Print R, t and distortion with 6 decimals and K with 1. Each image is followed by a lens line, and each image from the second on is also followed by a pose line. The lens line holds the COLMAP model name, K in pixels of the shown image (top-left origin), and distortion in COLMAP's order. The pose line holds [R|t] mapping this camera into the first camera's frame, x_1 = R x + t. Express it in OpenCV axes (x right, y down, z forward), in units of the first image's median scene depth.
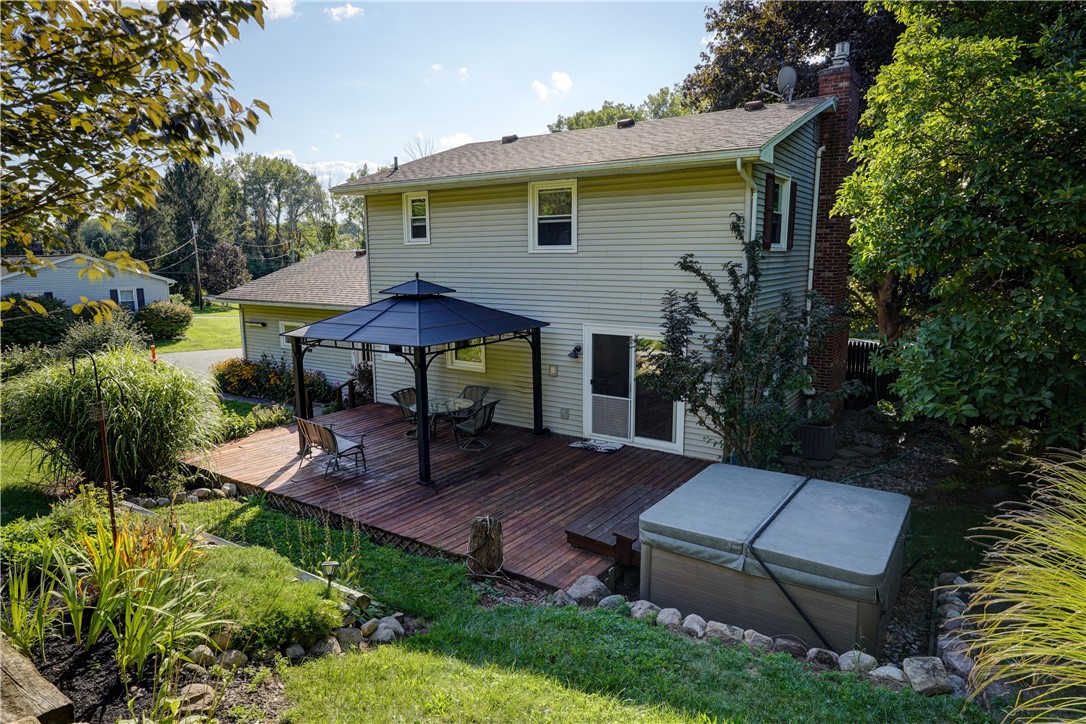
lens RADIAL K [[636.4, 0, 541.7], [0, 636.4, 365.8], [0, 0, 1]] dist [-0.016650, 0.000191]
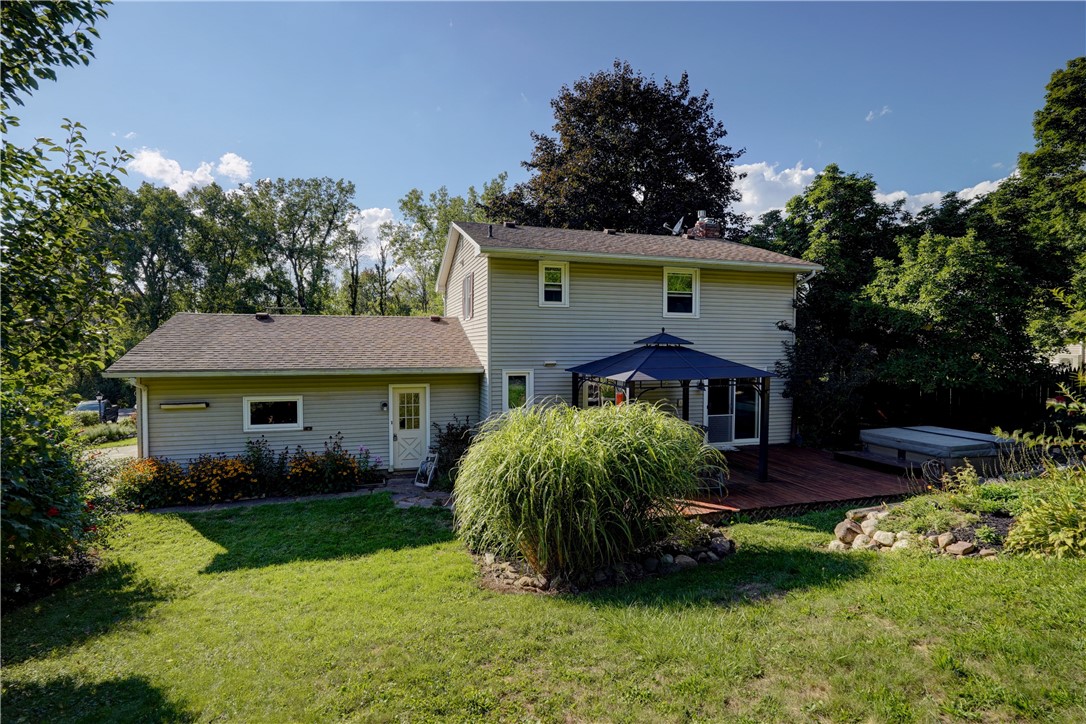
lens RADIAL K [[577.2, 0, 539.0], [0, 577.2, 354.4], [0, 0, 1]] dist [-0.000905, -0.000093]
pose [[0.612497, -0.016655, 0.790297, -1.174197], [0.123597, 0.989499, -0.074937, -0.041305], [-0.780750, 0.143577, 0.608124, 0.480129]]
